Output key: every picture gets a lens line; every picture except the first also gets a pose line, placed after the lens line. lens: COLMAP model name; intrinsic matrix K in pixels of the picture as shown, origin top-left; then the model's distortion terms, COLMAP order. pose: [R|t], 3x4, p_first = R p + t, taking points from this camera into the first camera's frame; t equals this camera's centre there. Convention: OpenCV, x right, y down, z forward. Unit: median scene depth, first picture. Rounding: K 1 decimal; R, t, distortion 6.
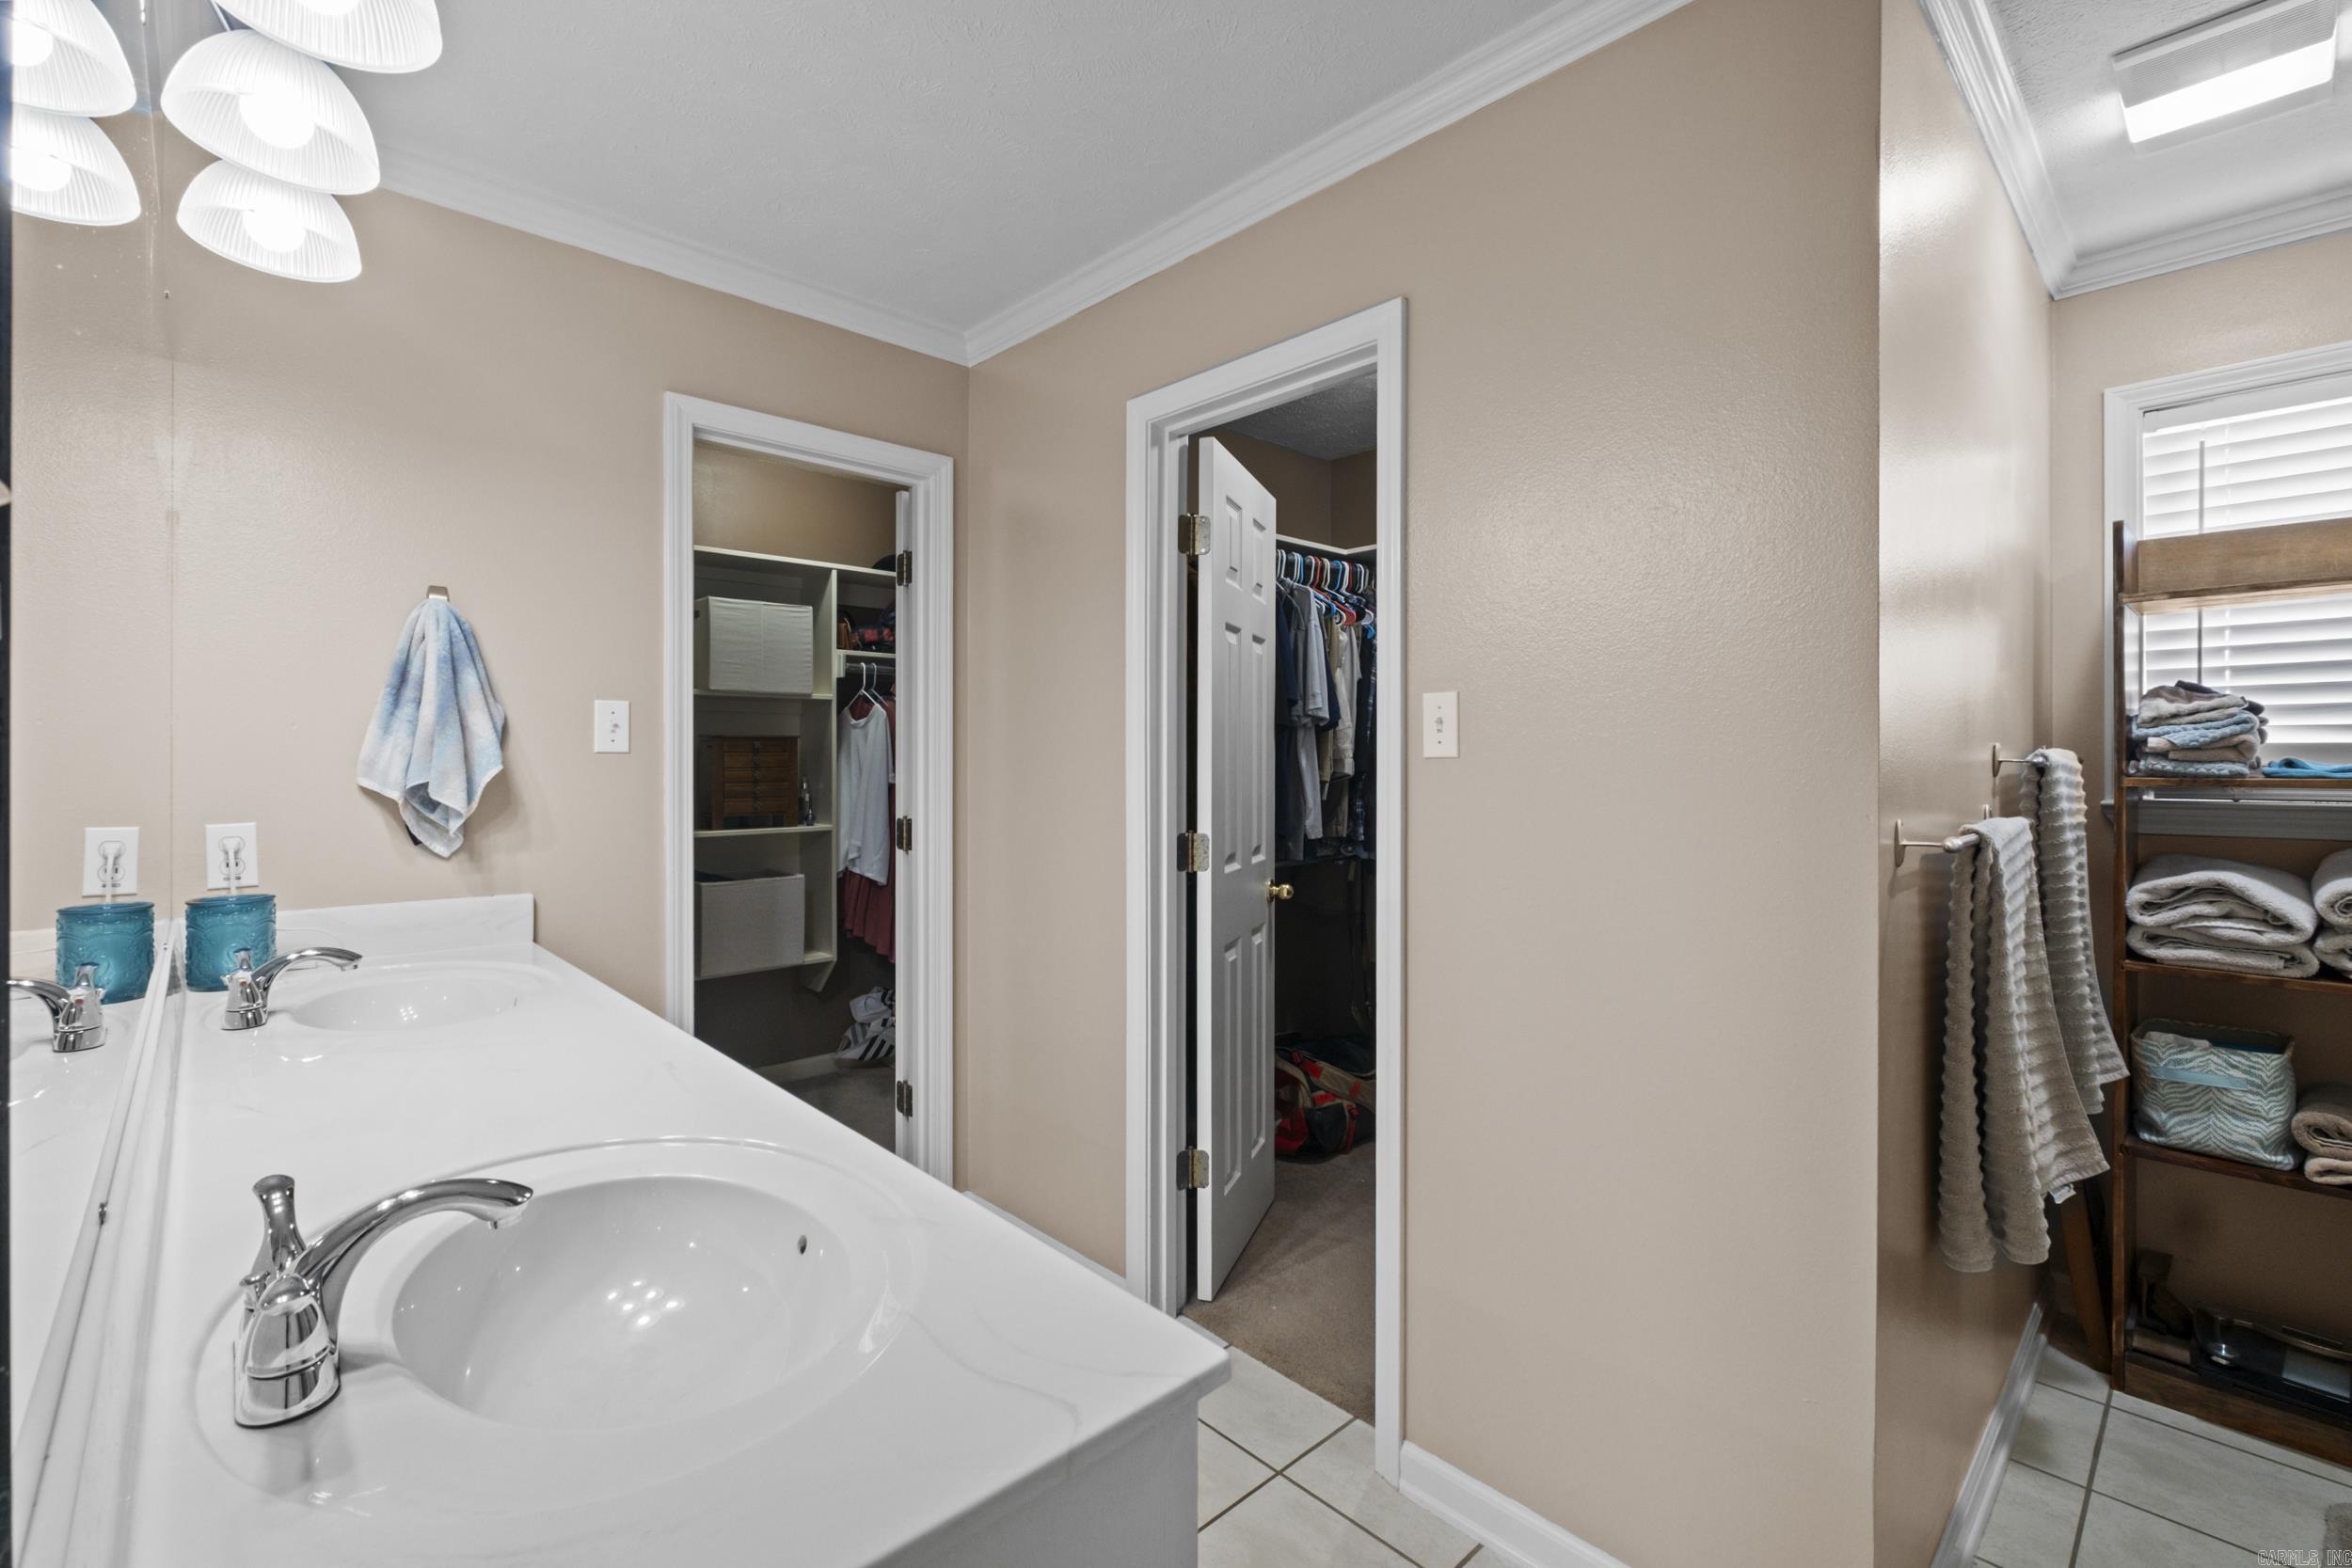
lens RADIAL K [[1021.8, 0, 1191.6], [0, 1021.8, 779.6], [0, 0, 1]] dist [-0.008088, -0.000774]
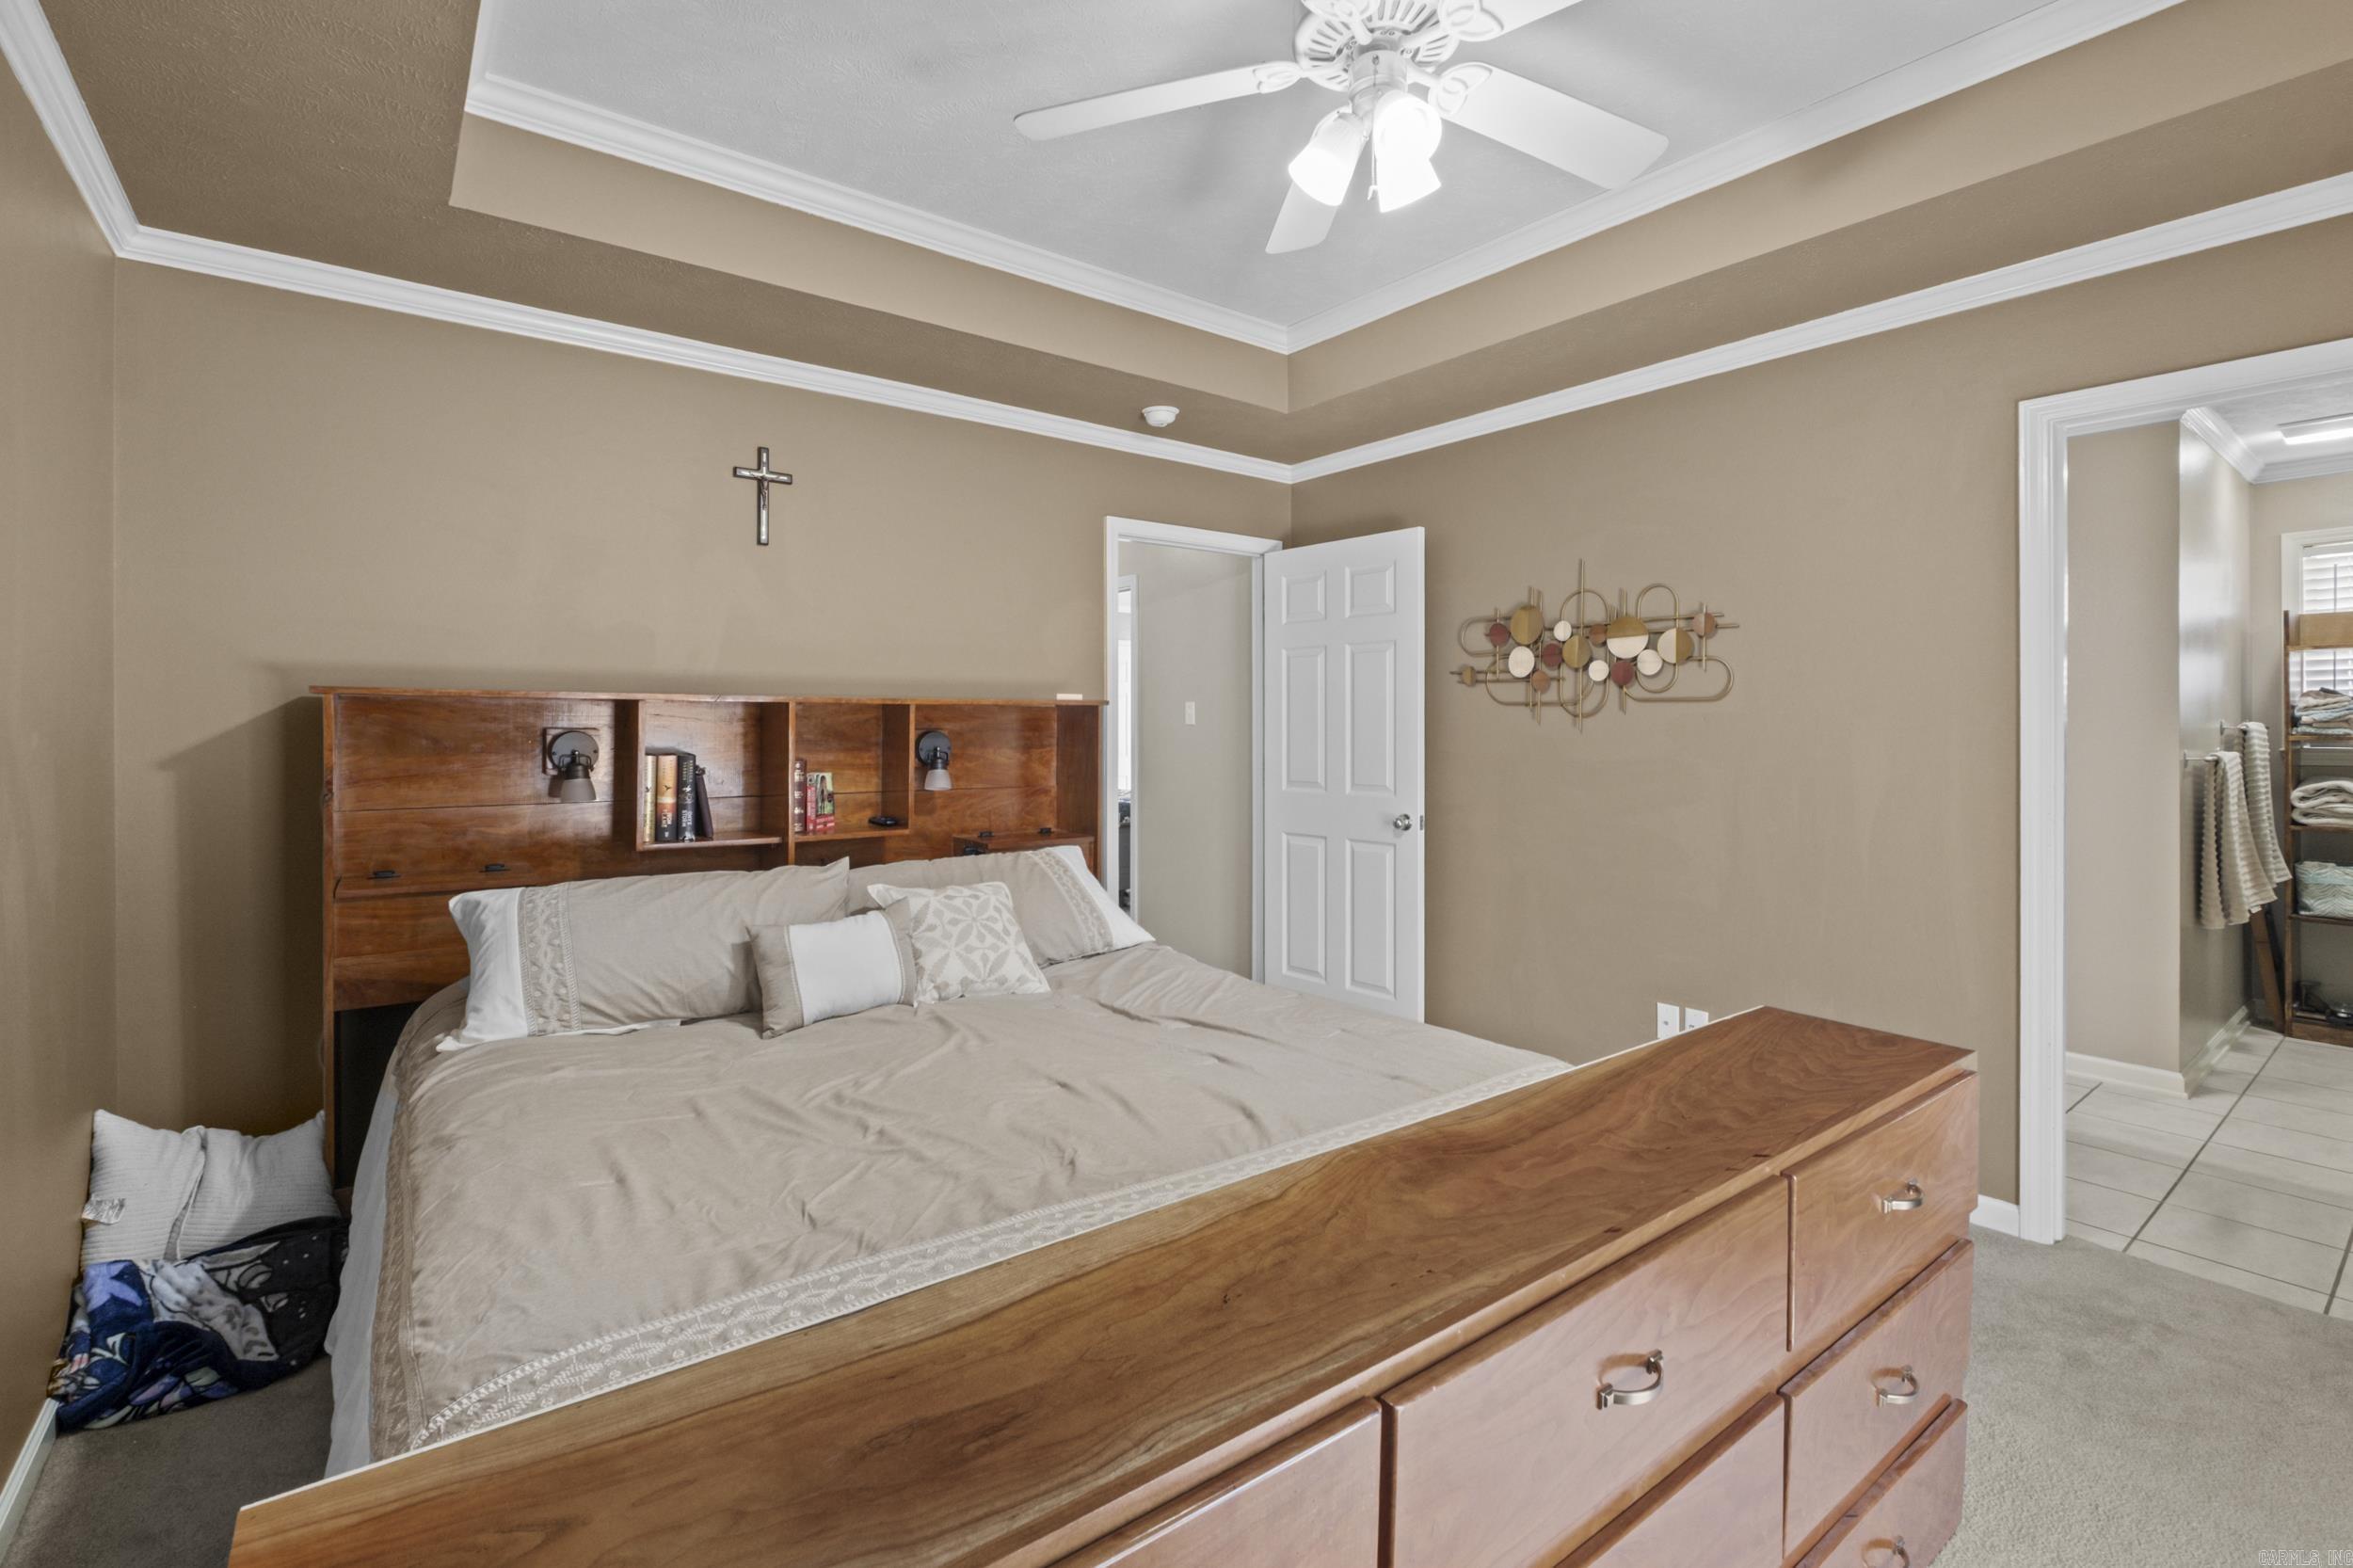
lens RADIAL K [[1022.3, 0, 1178.7], [0, 1022.3, 765.1], [0, 0, 1]] dist [-0.008088, -0.000774]
pose [[0.993273, -0.007372, -0.115557, -1.058274], [0.007905, 0.999960, 0.004161, 0.030107], [0.115522, -0.005047, 0.993292, -1.269802]]
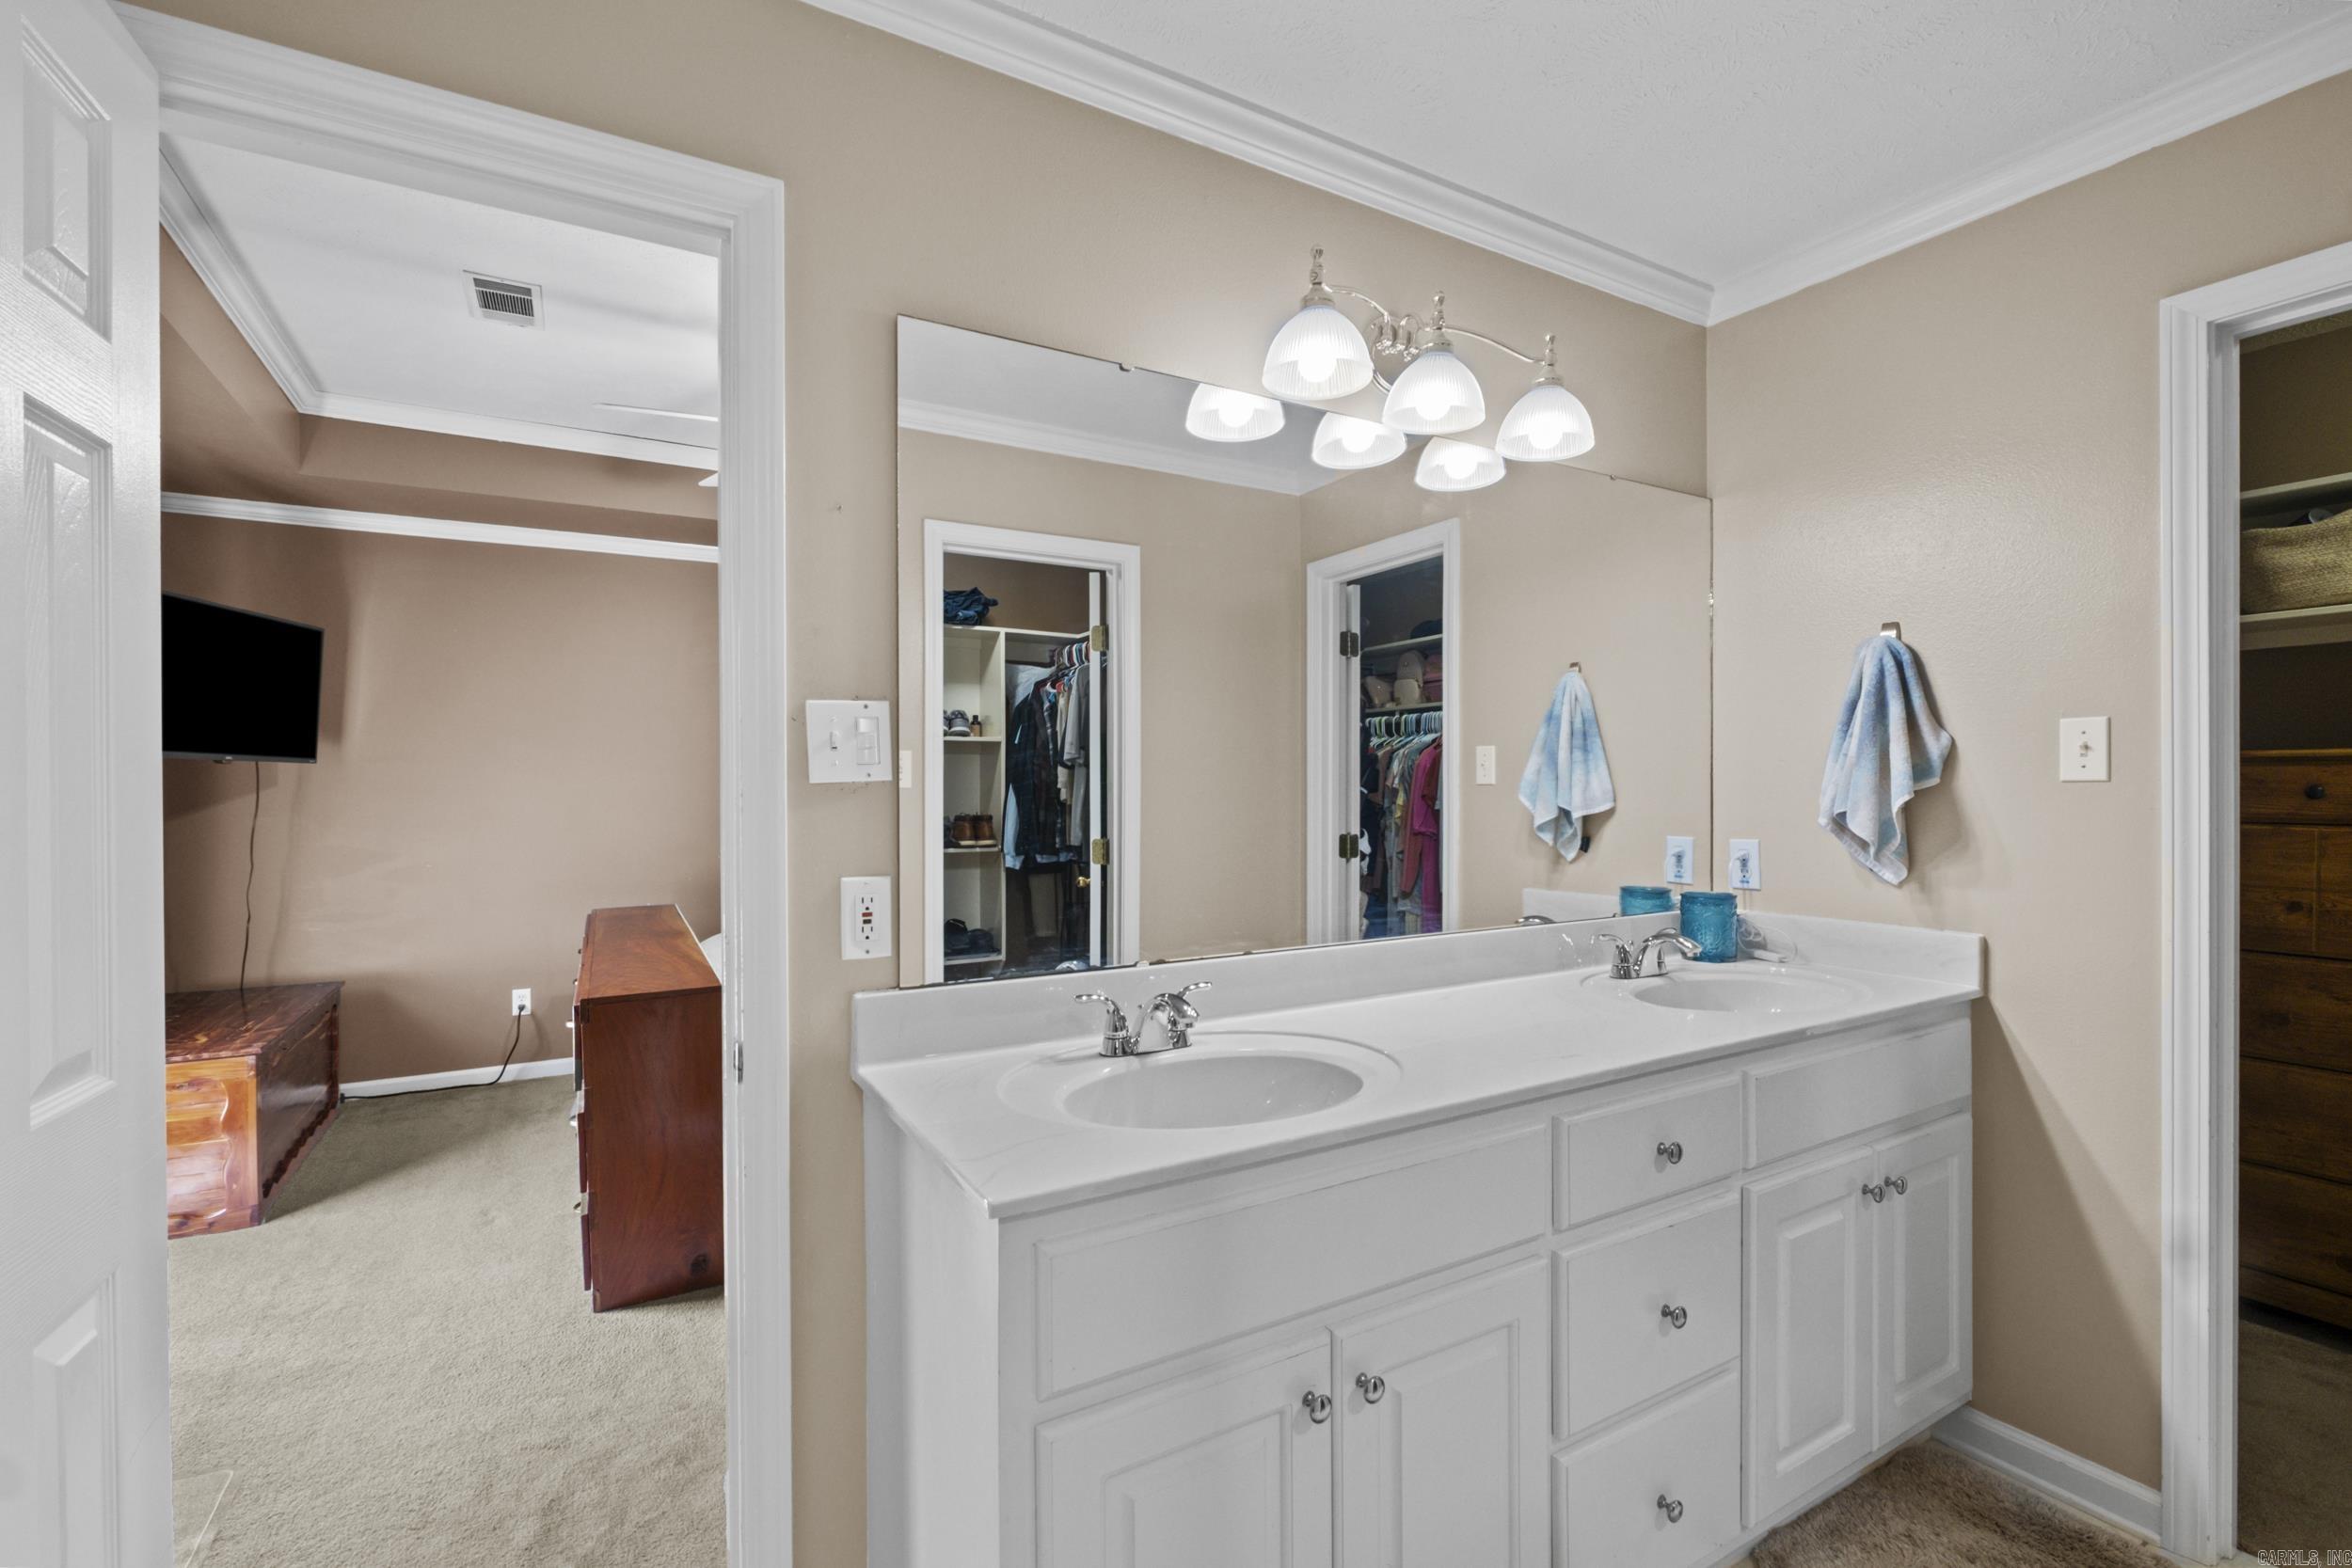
lens RADIAL K [[1021.8, 0, 1188.5], [0, 1021.8, 777.7], [0, 0, 1]] dist [-0.008088, -0.000774]
pose [[-0.209300, 0.000131, -0.977852, 0.939812], [-0.004792, 0.999988, 0.001160, -0.066175], [0.977840, 0.004928, -0.209297, 1.170771]]
